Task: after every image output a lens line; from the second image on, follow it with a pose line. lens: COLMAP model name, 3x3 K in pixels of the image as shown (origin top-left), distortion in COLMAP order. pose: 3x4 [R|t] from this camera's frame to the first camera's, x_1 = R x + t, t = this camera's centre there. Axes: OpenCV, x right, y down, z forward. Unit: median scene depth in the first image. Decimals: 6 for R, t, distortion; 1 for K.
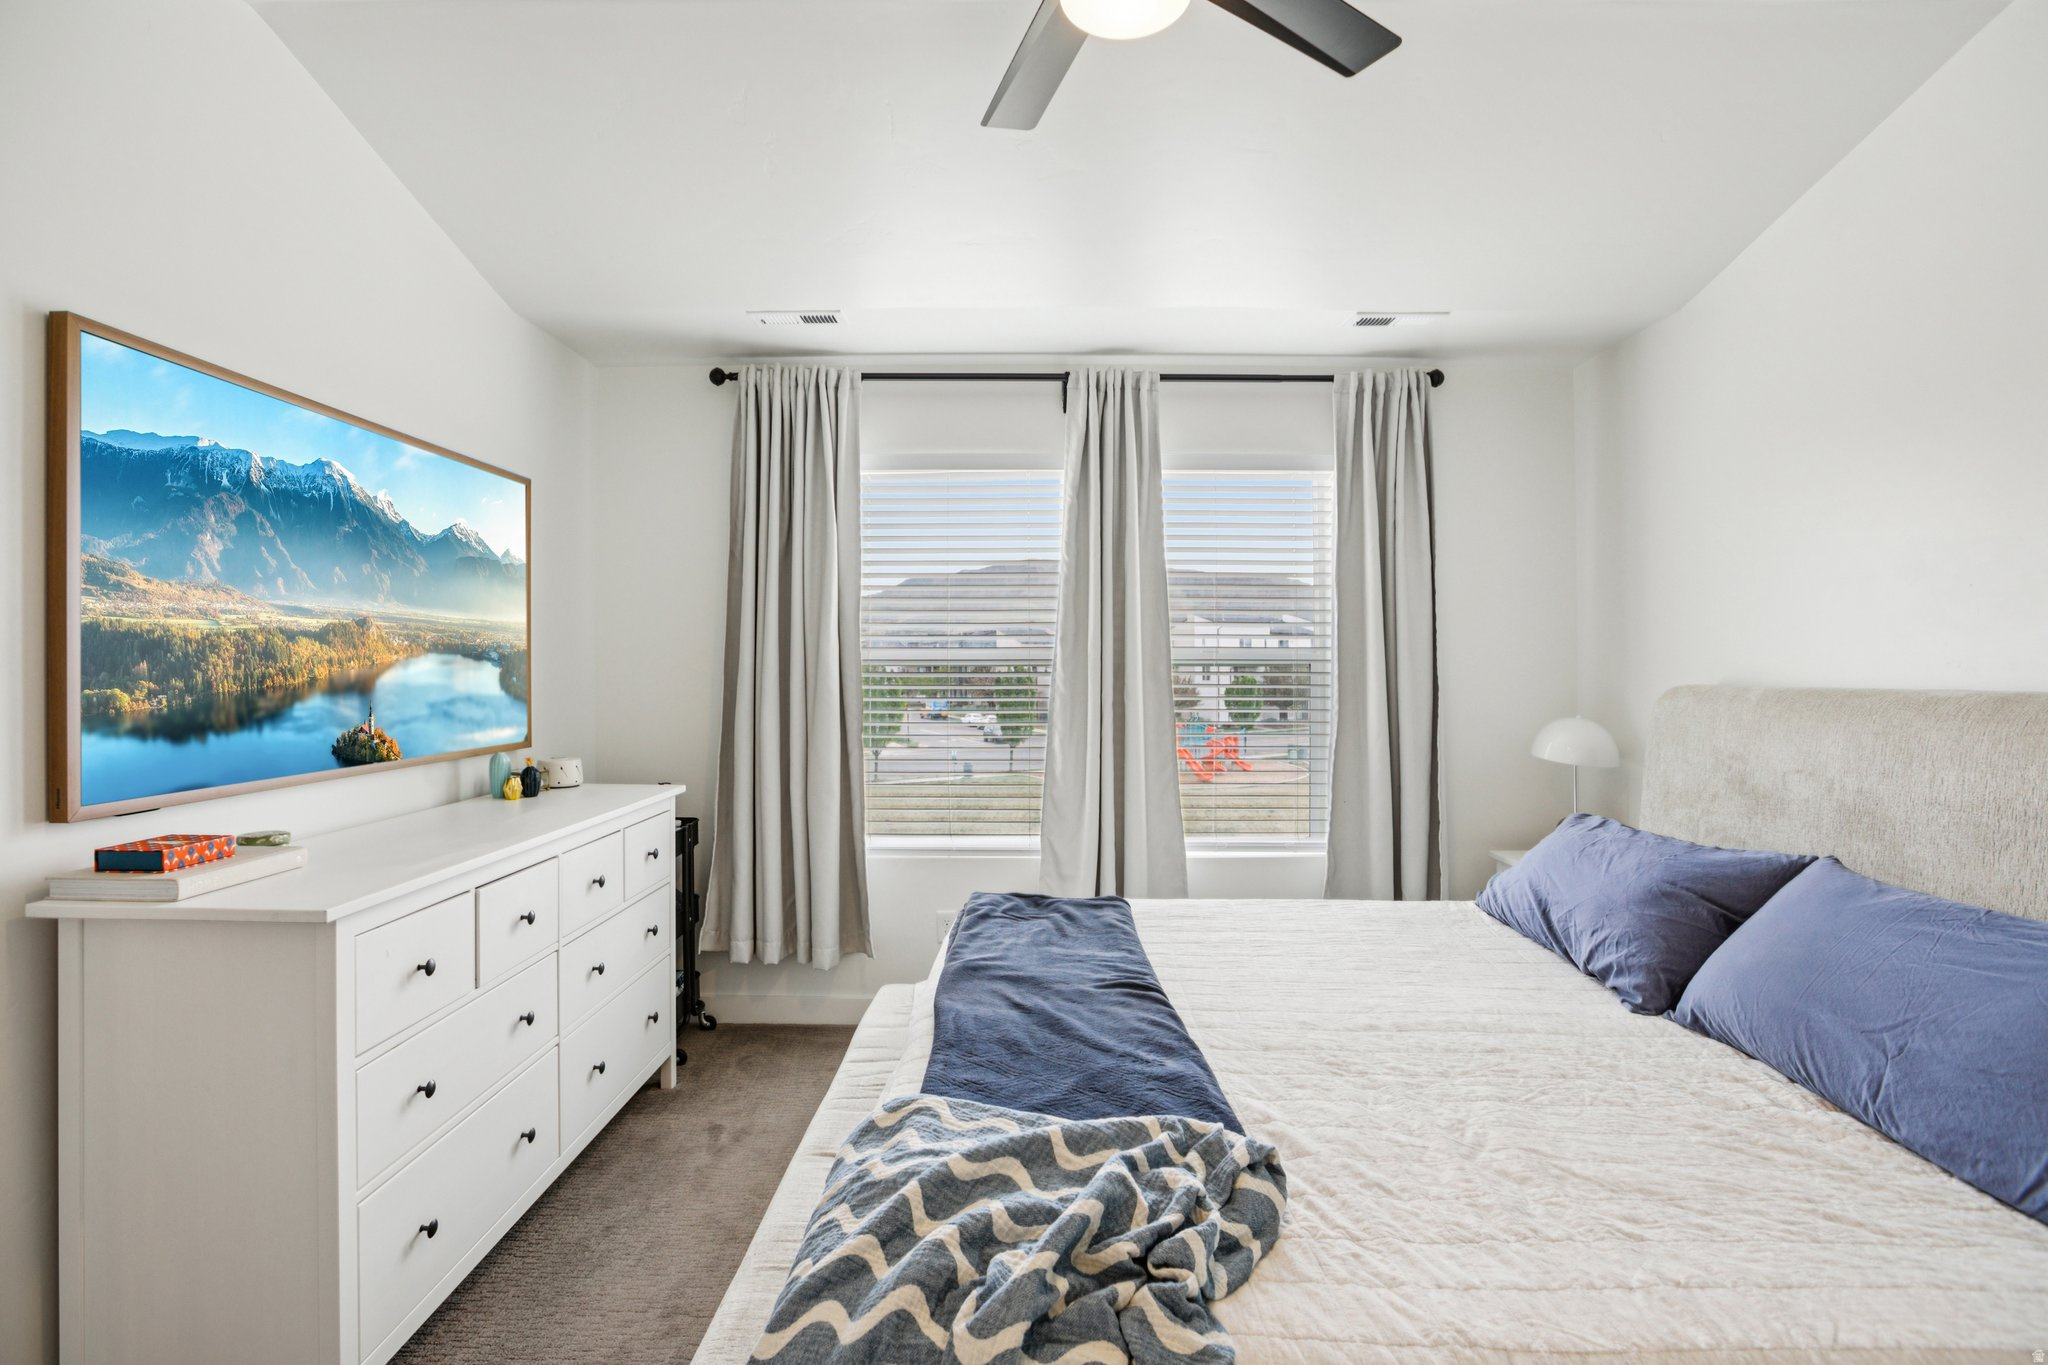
lens RADIAL K [[954.8, 0, 1018.4], [0, 954.8, 672.3], [0, 0, 1]] dist [-0.058540, 0.026463]
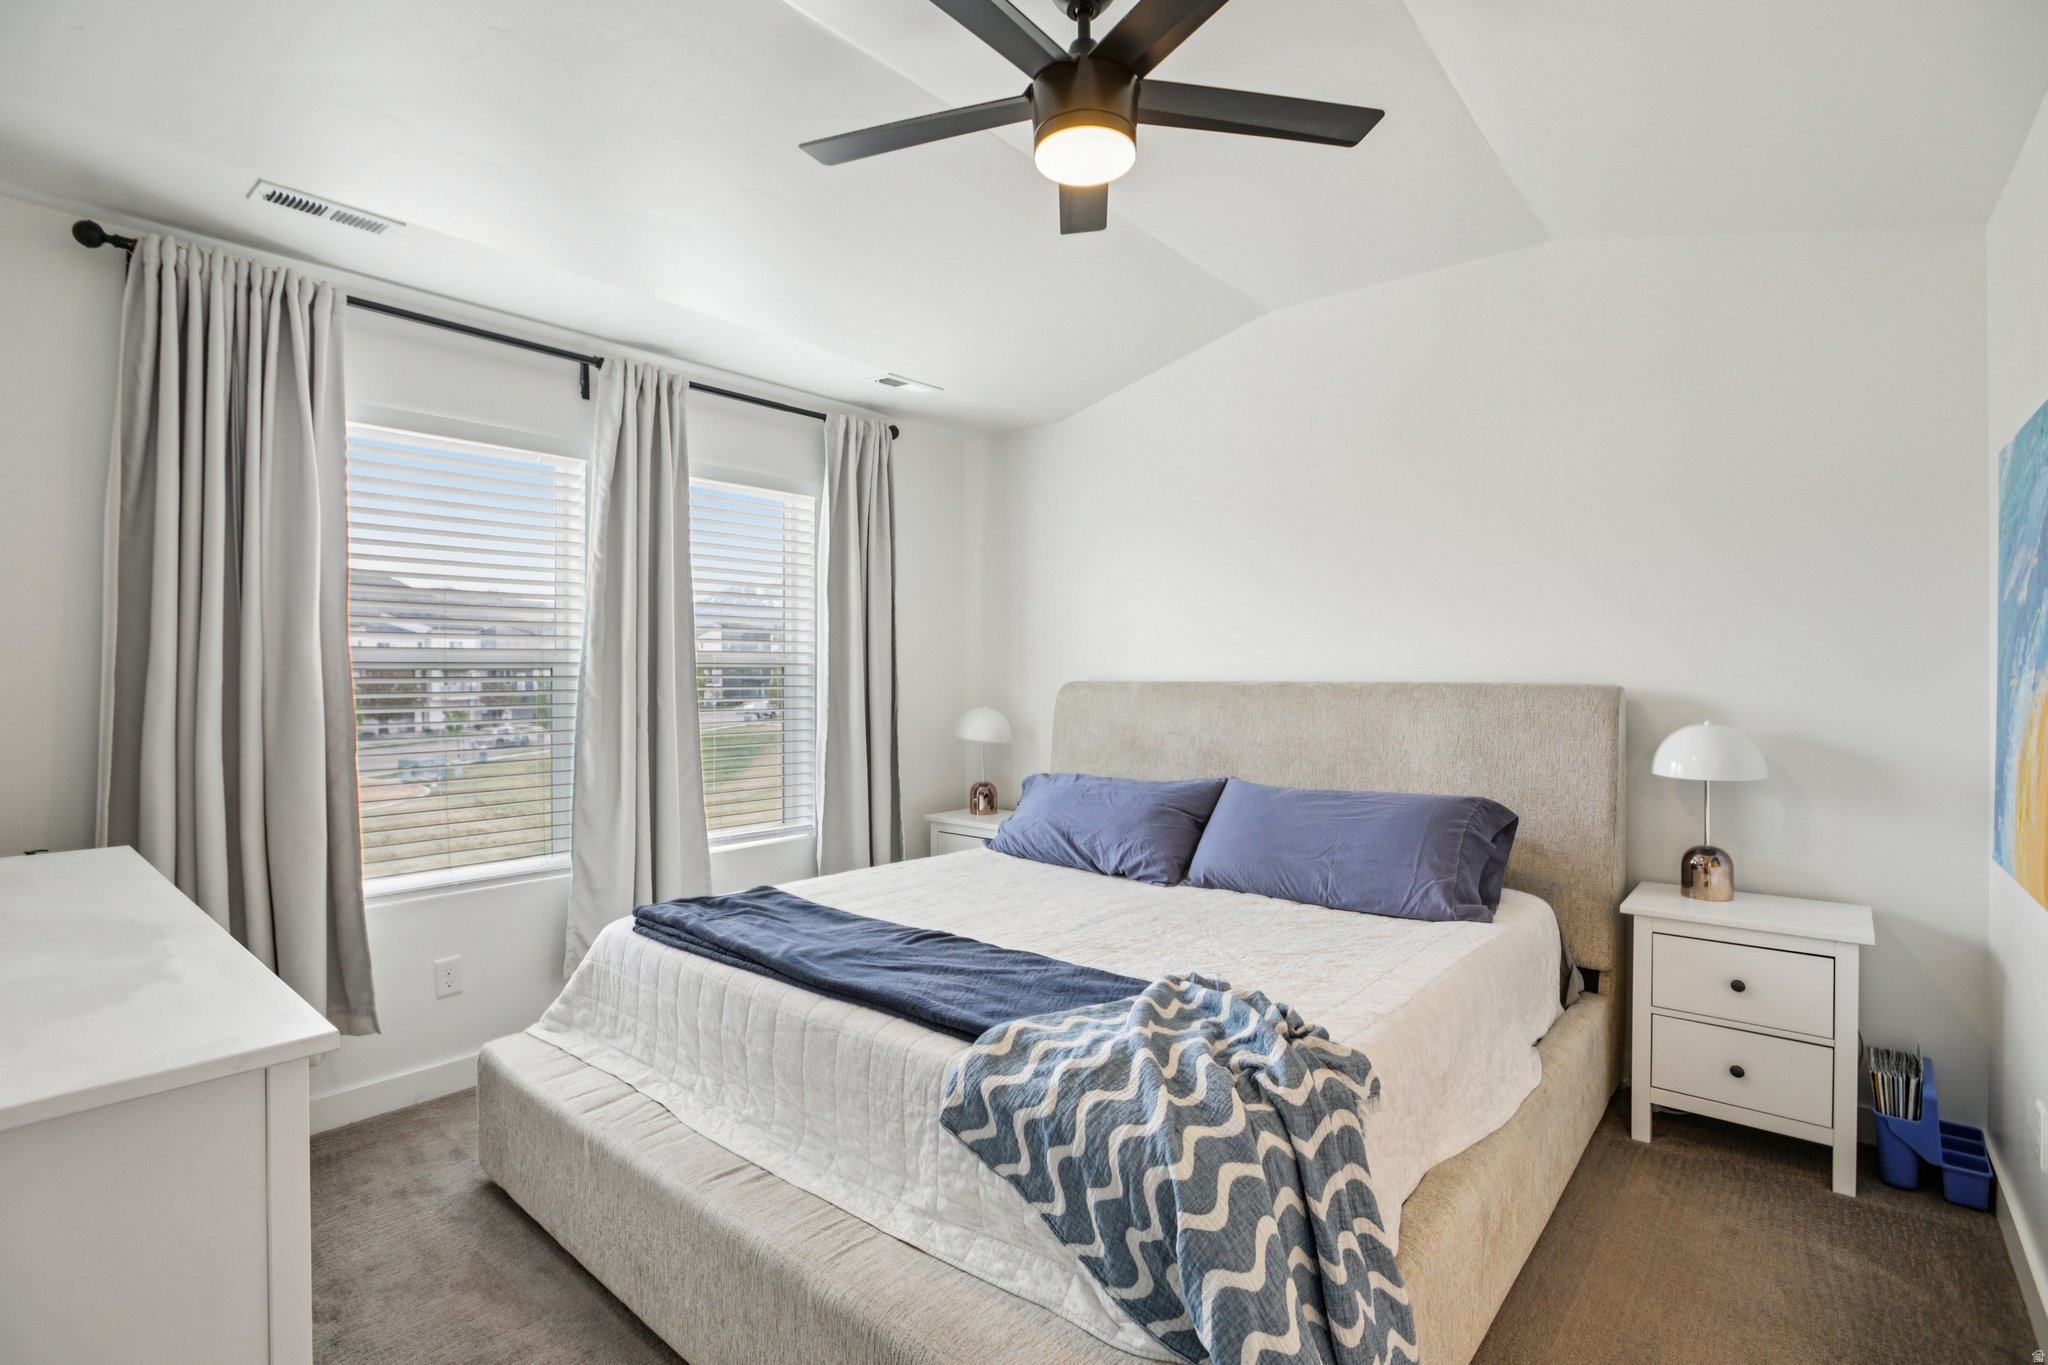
lens RADIAL K [[954.8, 0, 1018.4], [0, 954.8, 672.3], [0, 0, 1]] dist [-0.058540, 0.026463]
pose [[0.649132, -0.001622, 0.760674, -0.396430], [0.006513, 0.999973, -0.003425, 0.003459], [-0.760648, 0.007177, 0.649125, 0.079645]]
